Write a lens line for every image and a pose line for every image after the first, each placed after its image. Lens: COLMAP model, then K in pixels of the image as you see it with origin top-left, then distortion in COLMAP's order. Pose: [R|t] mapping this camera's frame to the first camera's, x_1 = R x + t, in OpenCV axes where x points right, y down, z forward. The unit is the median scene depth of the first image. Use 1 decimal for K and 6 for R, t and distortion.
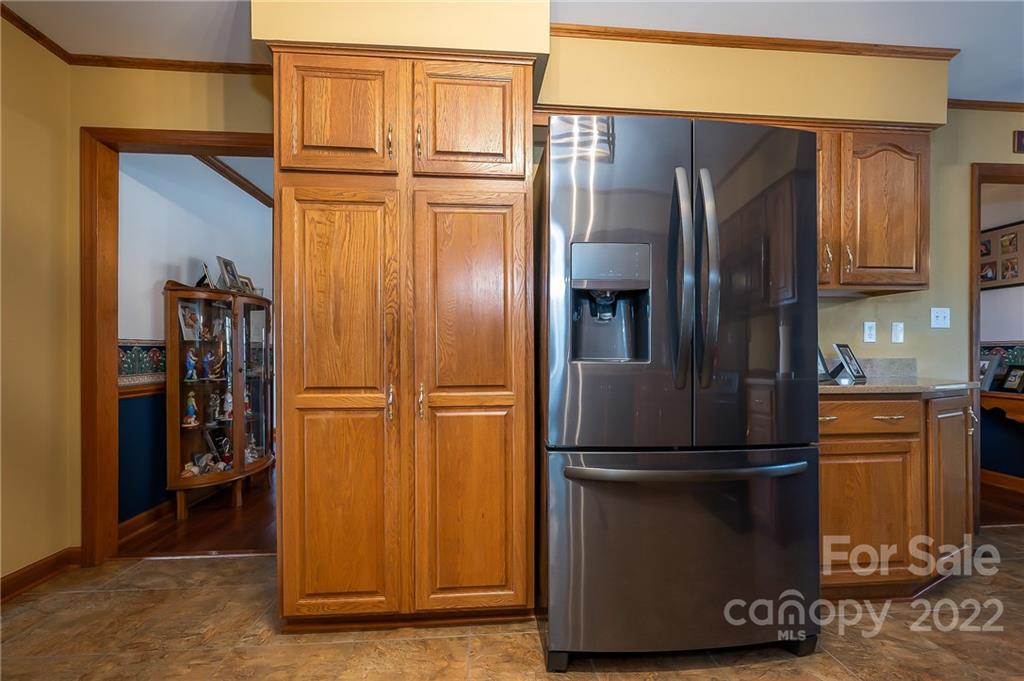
lens RADIAL K [[412.9, 0, 513.9], [0, 412.9, 358.3], [0, 0, 1]] dist [-0.001414, -0.000326]
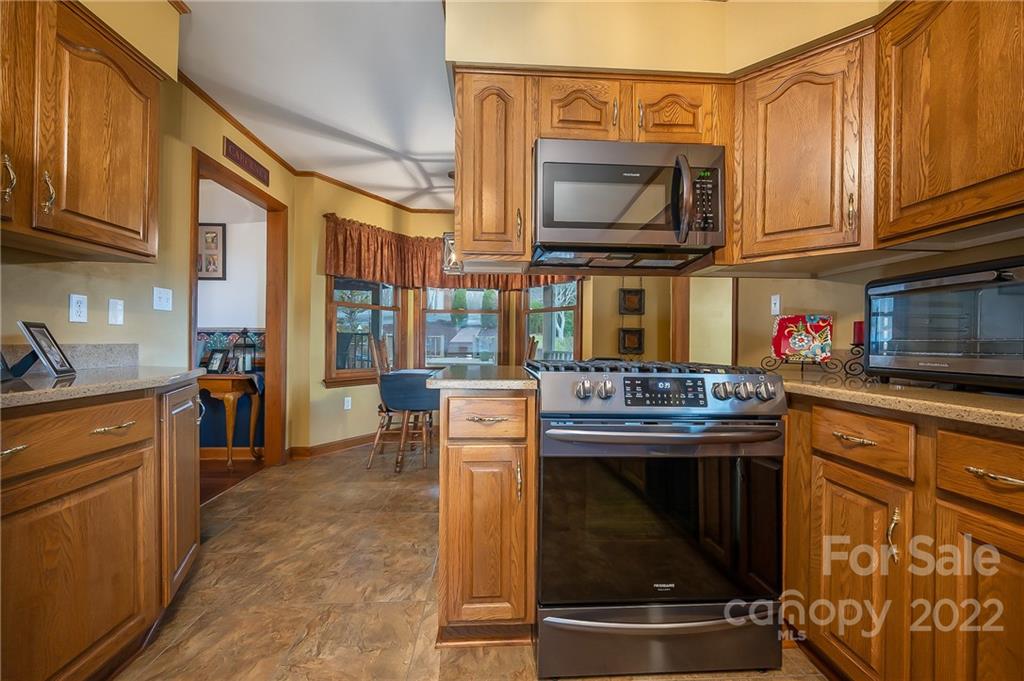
lens RADIAL K [[408.4, 0, 512.0], [0, 408.4, 340.5], [0, 0, 1]] dist [0.000122, 0.000148]
pose [[0.026624, 0.004372, 0.999636, 0.154089], [0.000261, 0.999990, -0.004380, -0.003004], [-0.999645, 0.000377, 0.026623, 0.206910]]
